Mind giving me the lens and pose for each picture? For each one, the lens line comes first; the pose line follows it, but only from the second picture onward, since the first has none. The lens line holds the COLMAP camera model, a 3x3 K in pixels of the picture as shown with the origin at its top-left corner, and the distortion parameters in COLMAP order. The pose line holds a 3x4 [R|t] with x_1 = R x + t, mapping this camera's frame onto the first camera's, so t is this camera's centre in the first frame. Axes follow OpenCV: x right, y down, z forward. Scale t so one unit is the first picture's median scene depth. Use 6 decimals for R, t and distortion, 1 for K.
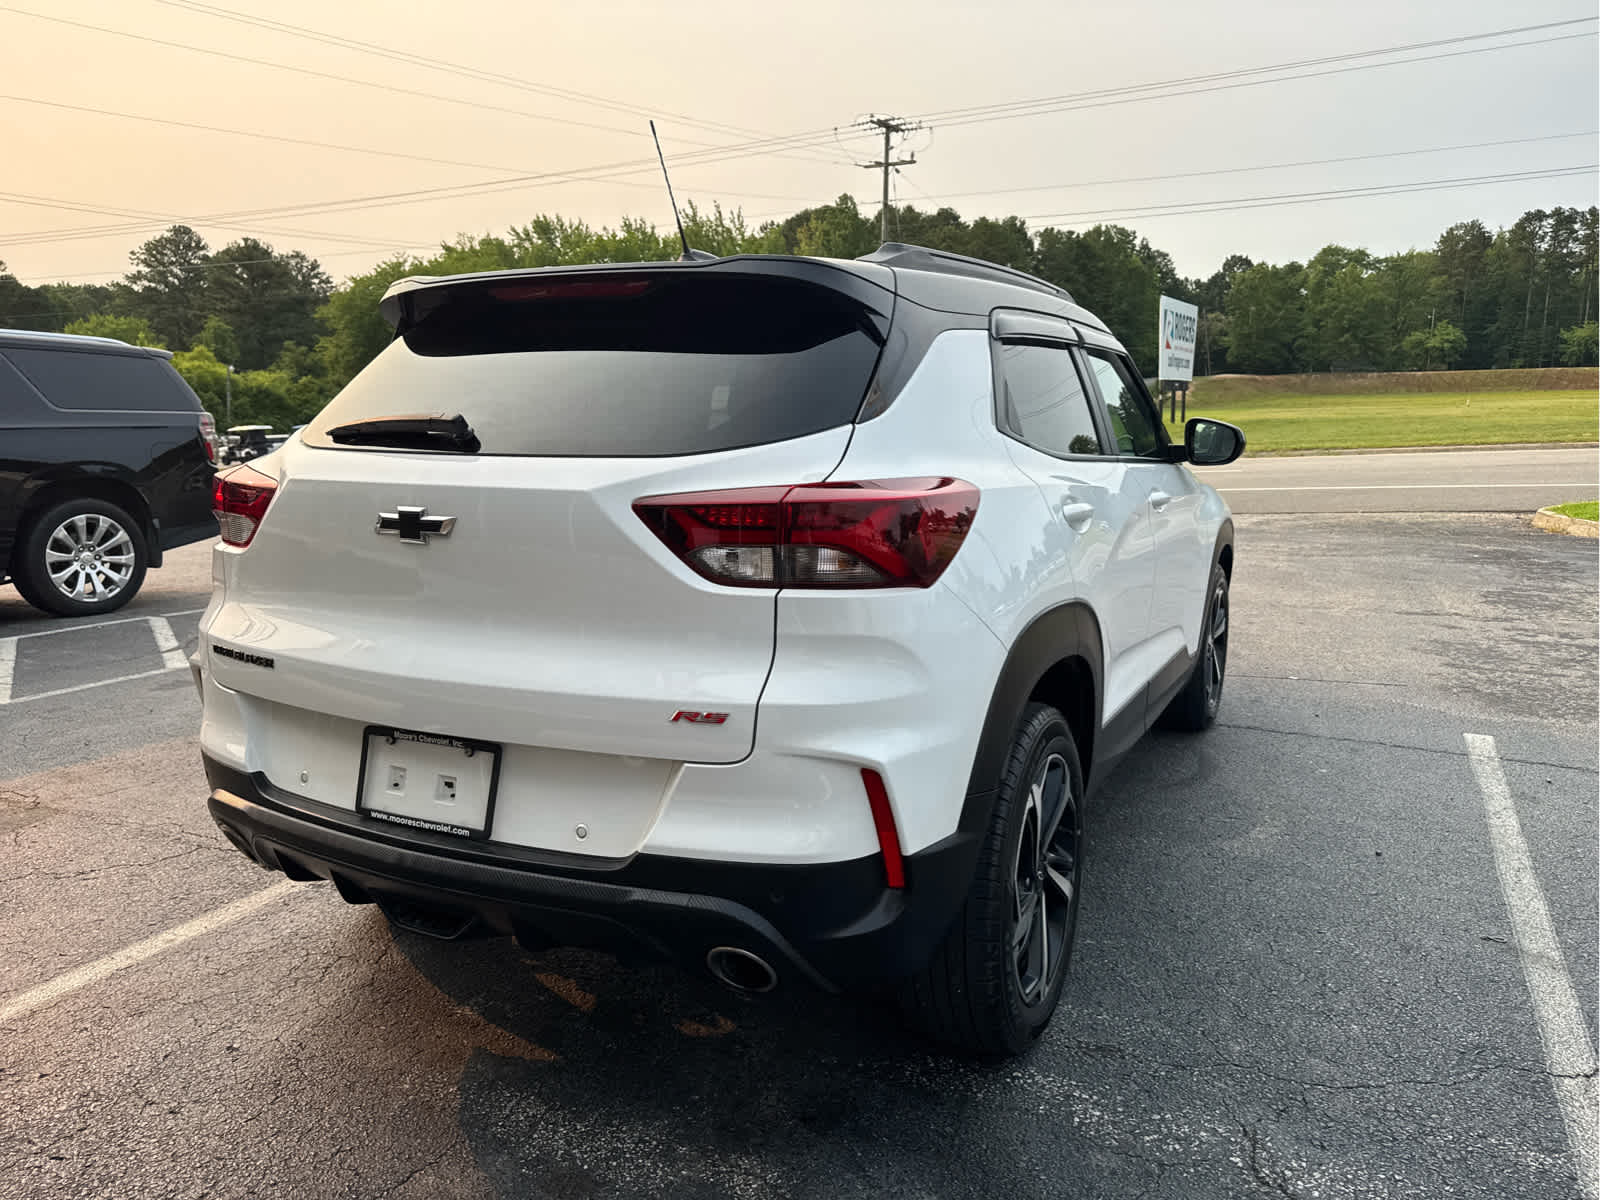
lens RADIAL K [[1124.3, 0, 798.8], [0, 1124.3, 597.4], [0, 0, 1]] dist [0.062971, -0.070211]
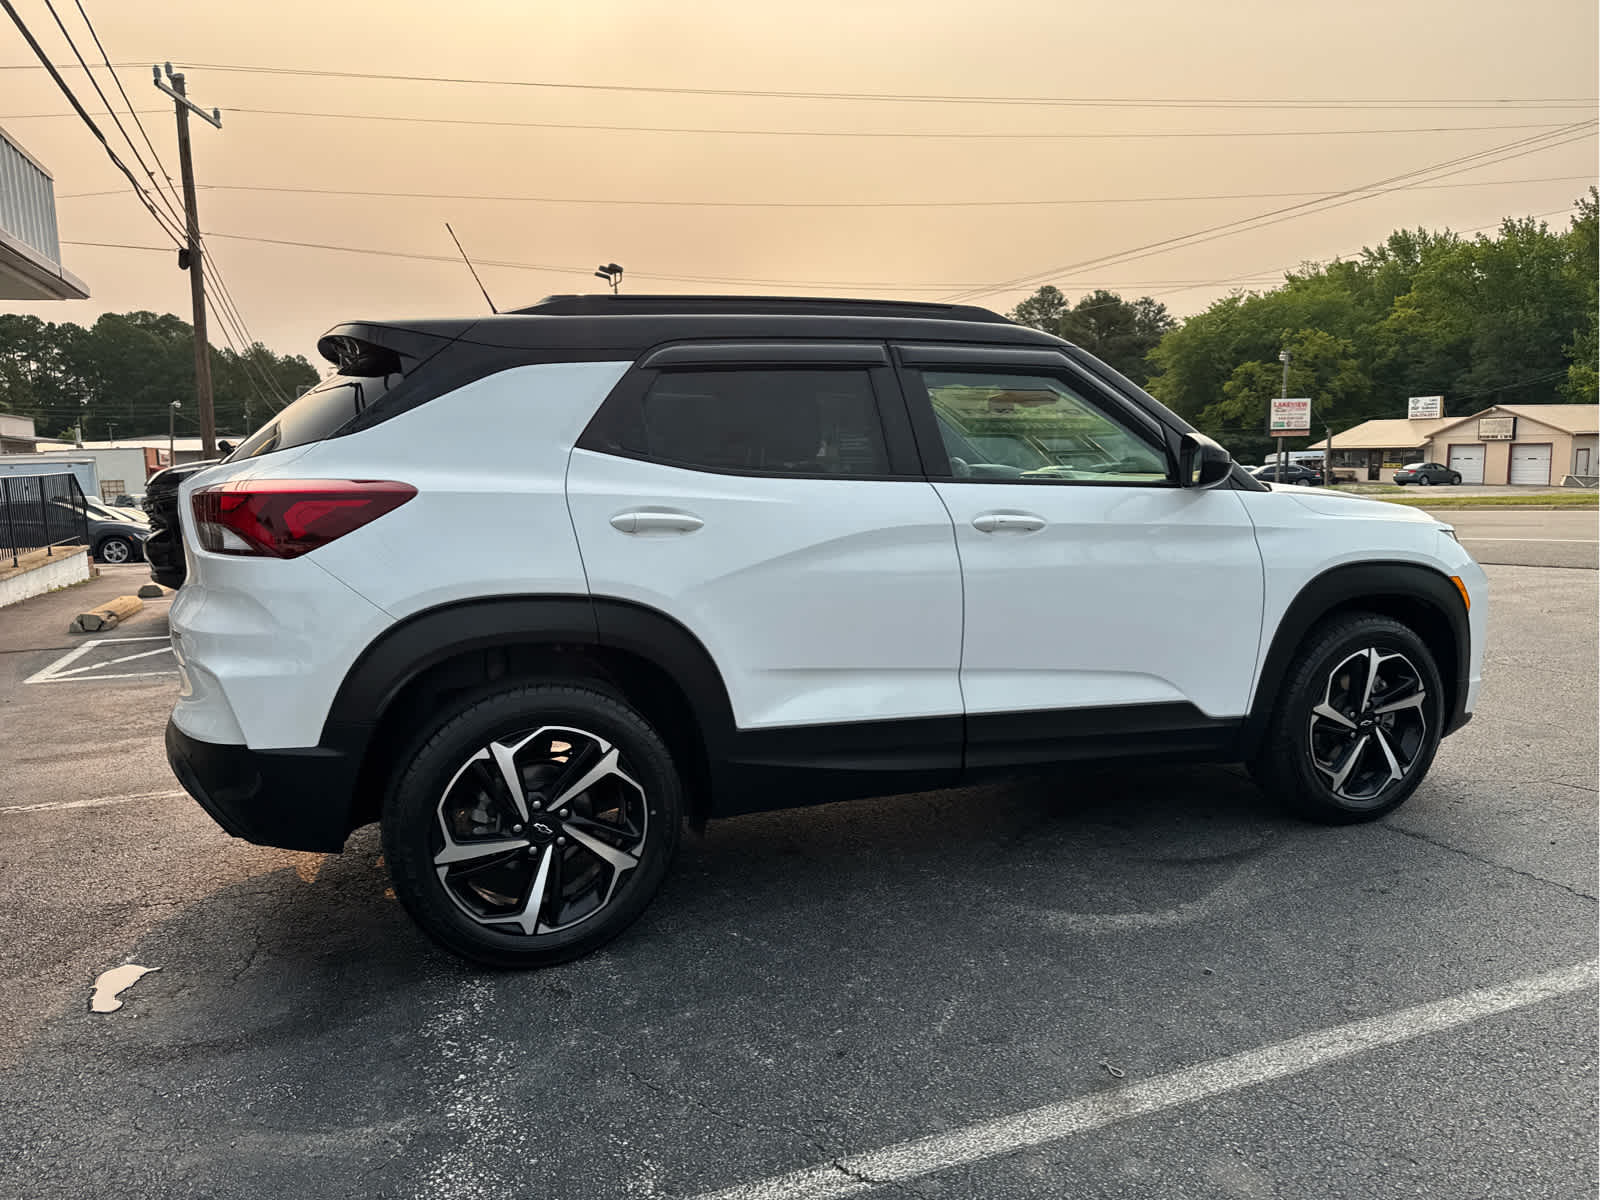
lens RADIAL K [[1134.5, 0, 798.3], [0, 1134.5, 599.0], [0, 0, 1]] dist [0.033210, -0.037263]
pose [[0.758327, 0.072469, -0.647833, 0.057700], [-0.092286, 0.995727, 0.003358, -0.000849], [0.645308, 0.057239, 0.761775, 0.013814]]
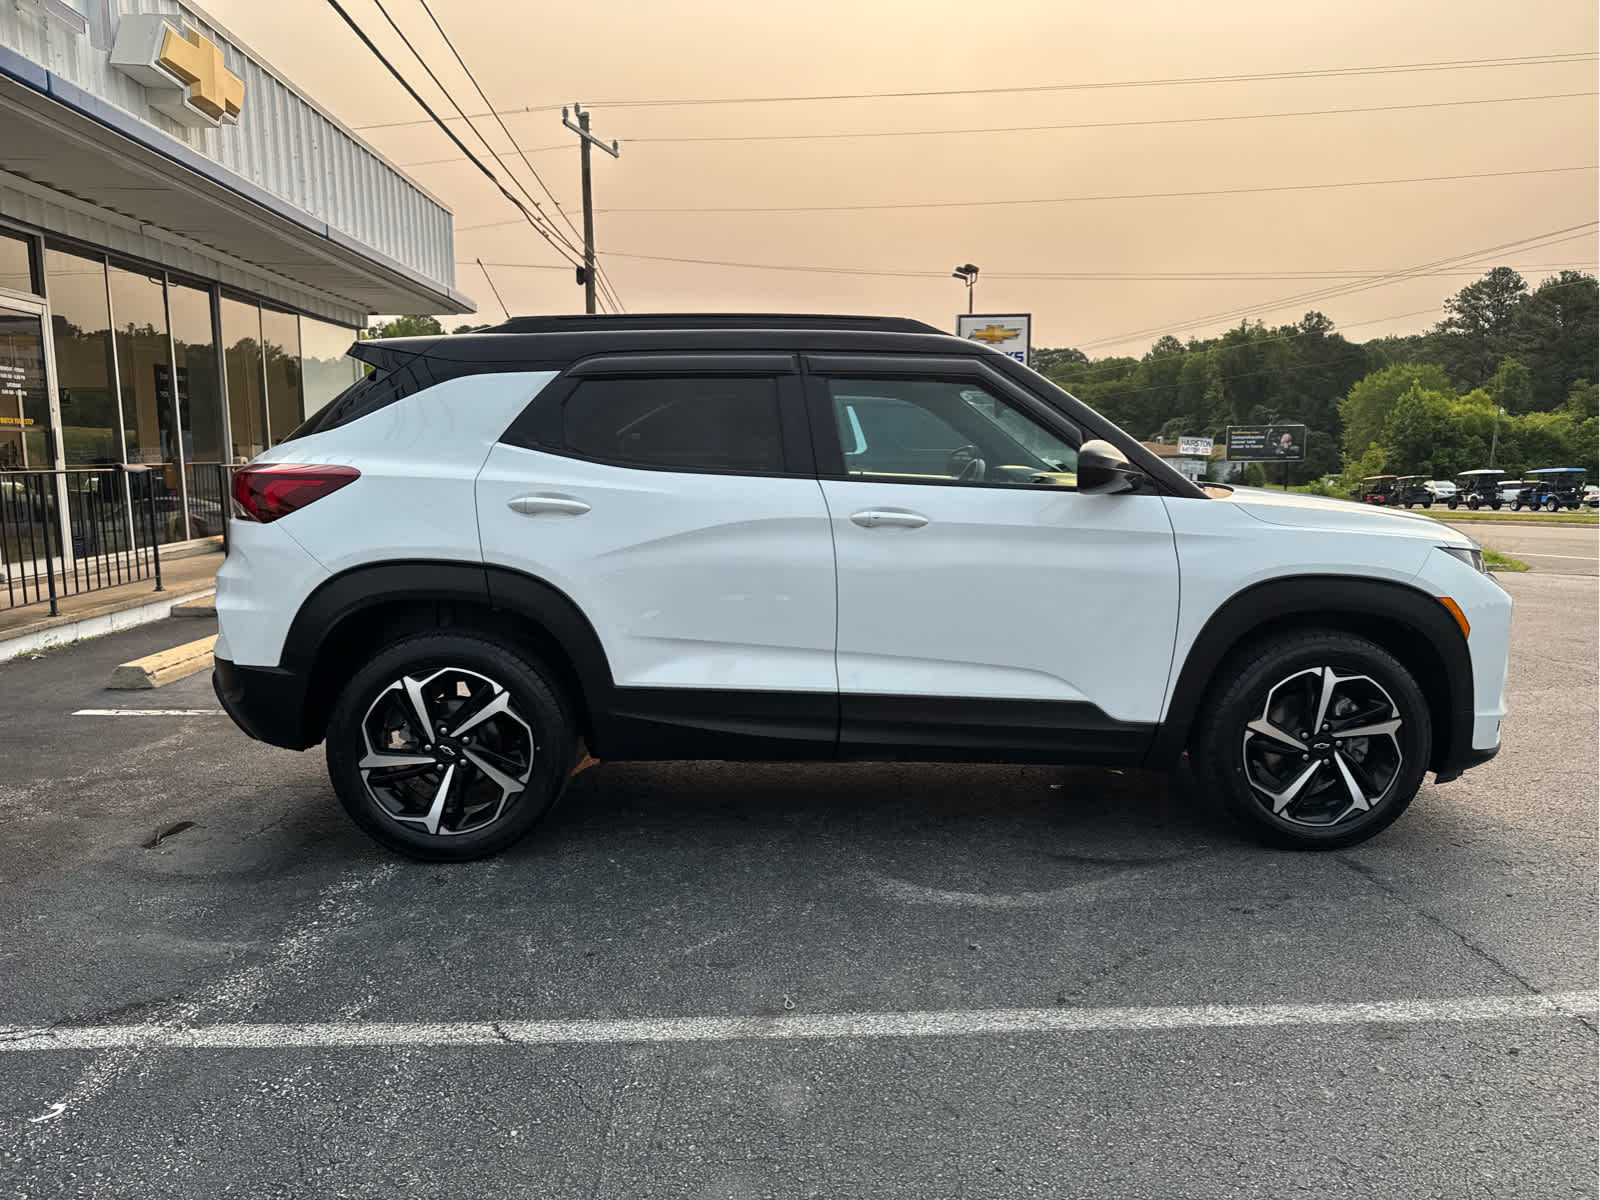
lens RADIAL K [[1135.3, 0, 803.4], [0, 1135.3, 594.7], [0, 0, 1]] dist [0.042423, -0.052654]
pose [[0.504106, 0.107959, -0.856867, 0.083264], [-0.143479, 0.988838, 0.040175, -0.003637], [0.851640, 0.102690, 0.513969, 0.031522]]
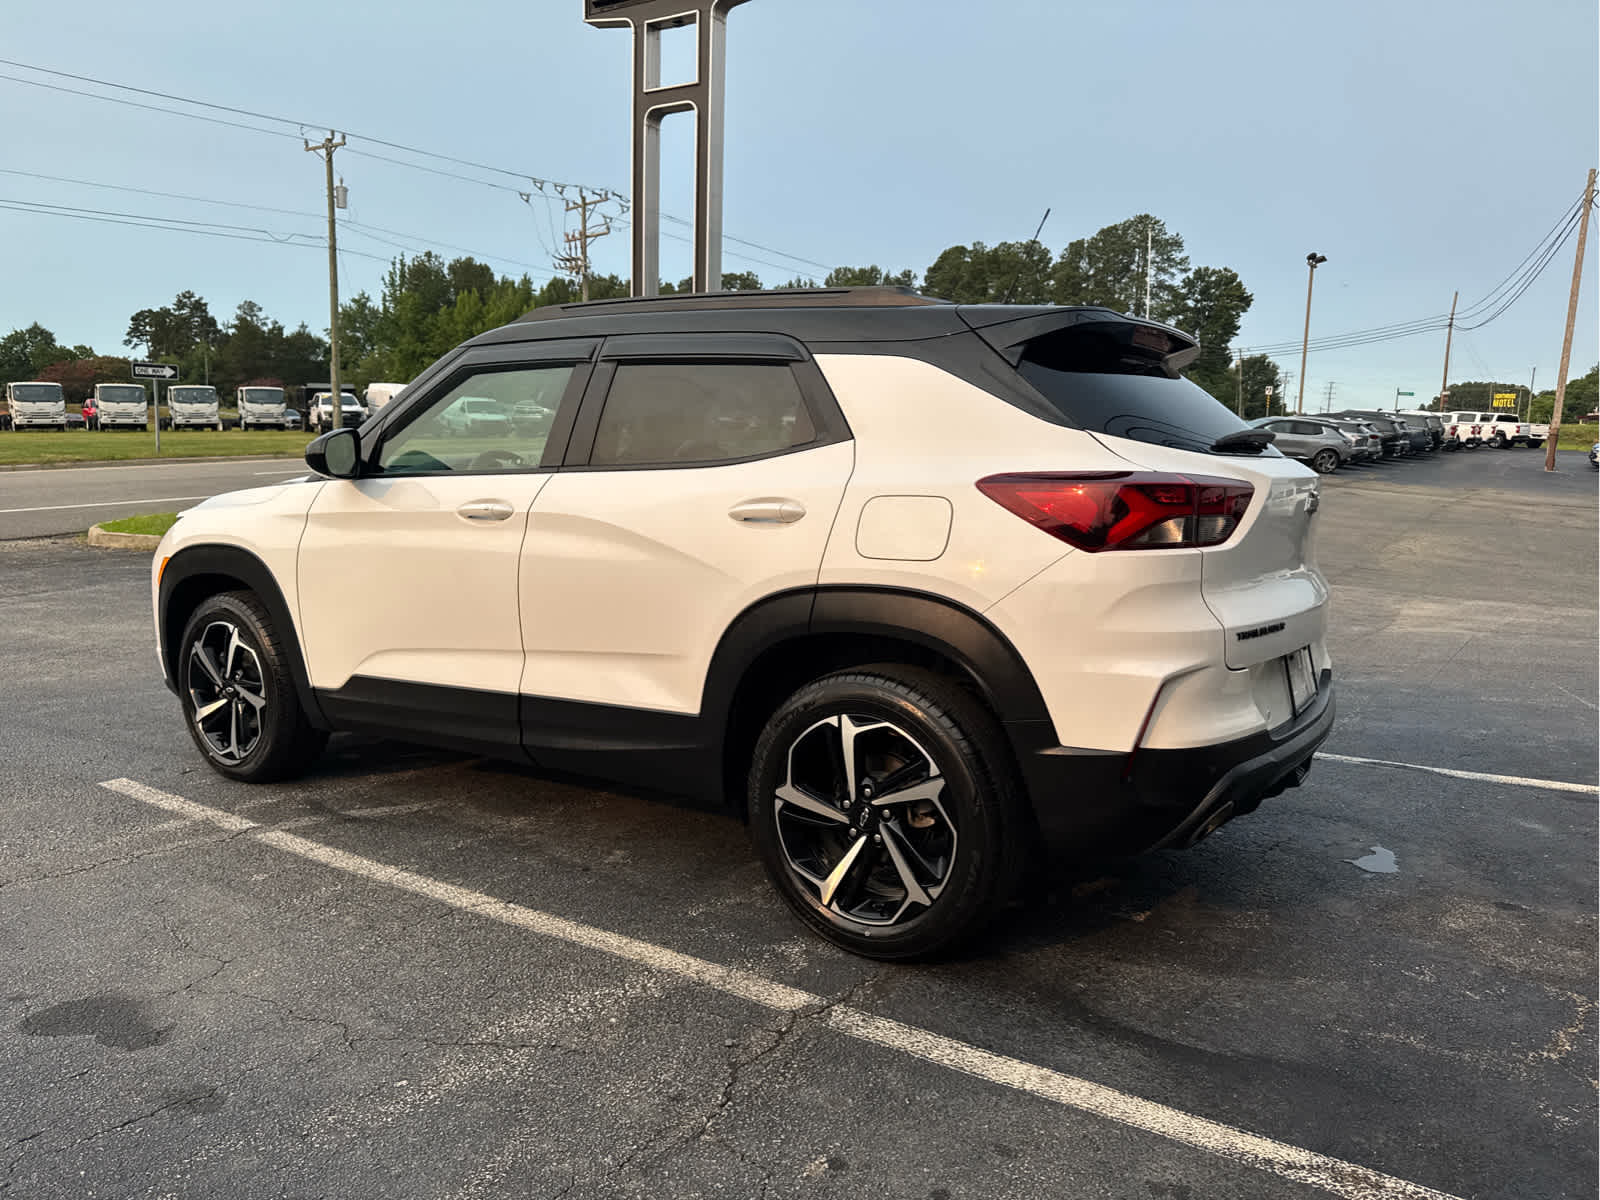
lens RADIAL K [[1135.1, 0, 810.4], [0, 1135.1, 601.2], [0, 0, 1]] dist [0.046201, -0.059070]
pose [[0.102643, -0.124511, 0.986895, -0.079859], [0.146904, 0.983153, 0.108760, -0.008267], [-0.983811, 0.133815, 0.119205, 0.061562]]
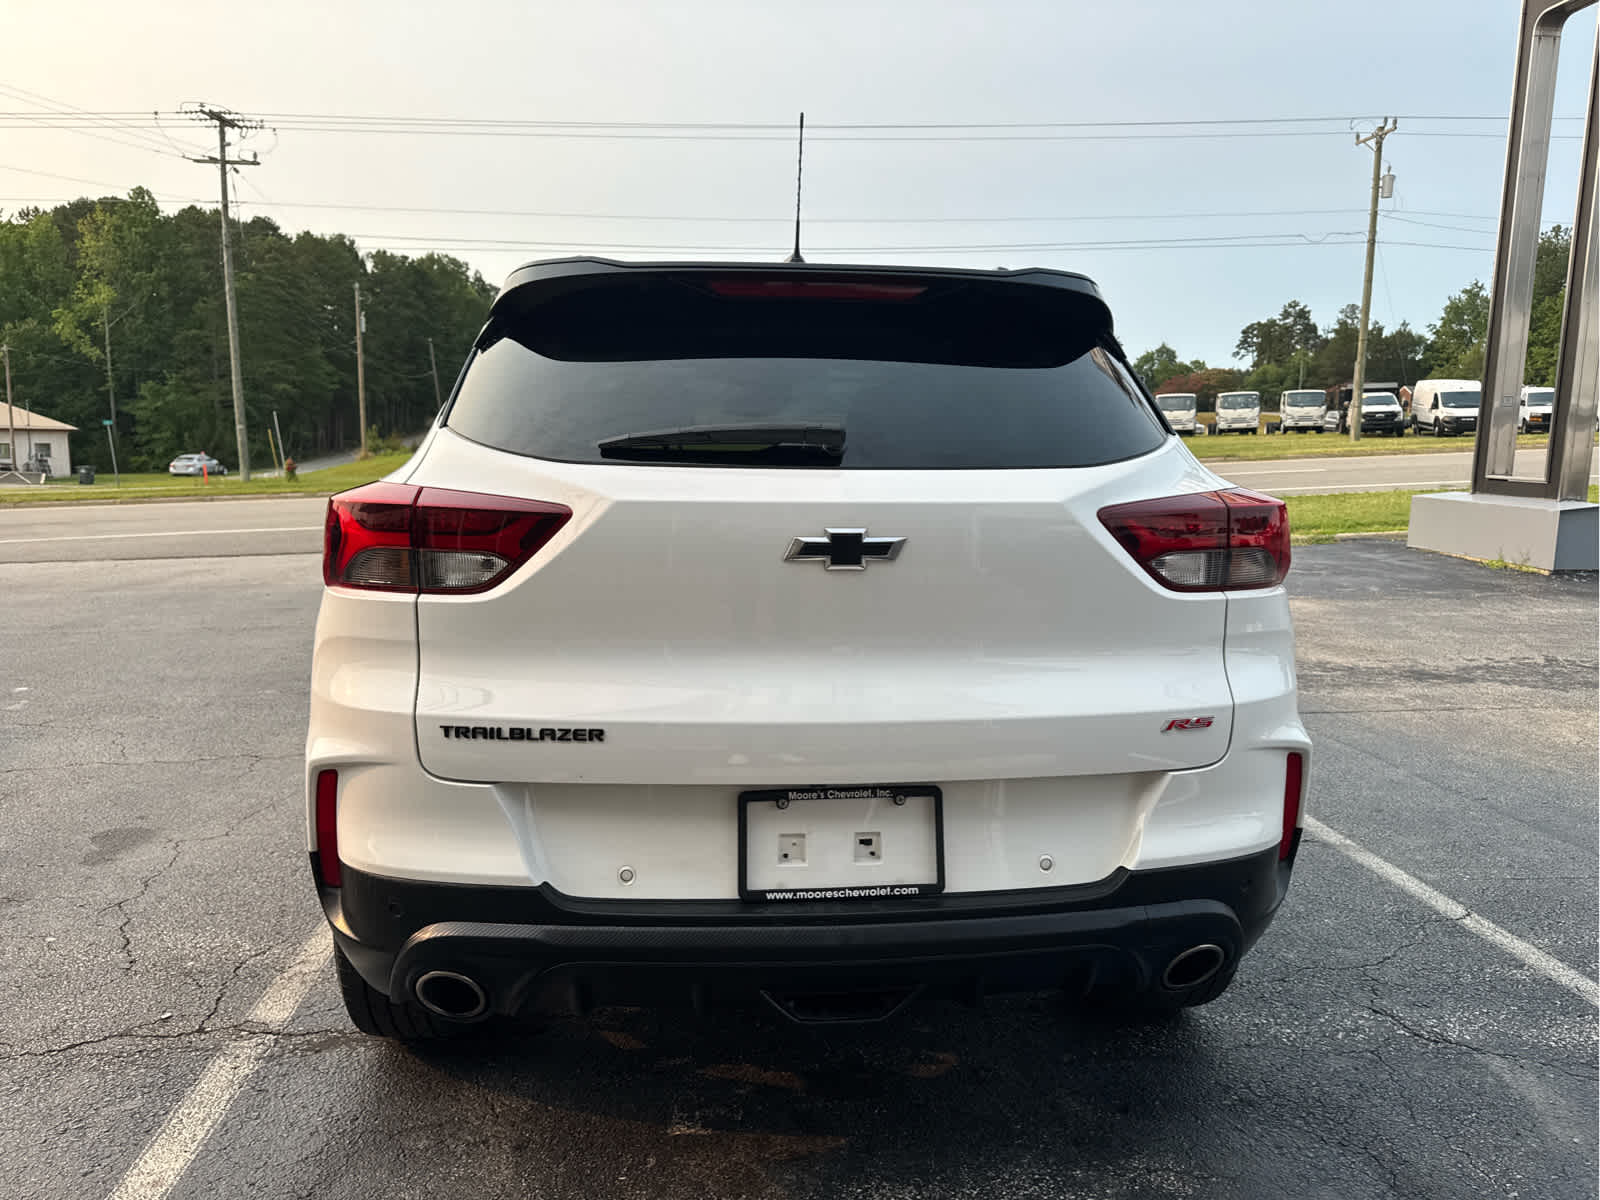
lens RADIAL K [[1134.5, 0, 798.3], [0, 1134.5, 599.0], [0, 0, 1]] dist [0.033210, -0.037263]
pose [[0.845640, -0.063821, 0.529924, -0.034421], [0.077111, 0.997018, -0.002977, -0.001053], [-0.528154, 0.043381, 0.848040, 0.011582]]
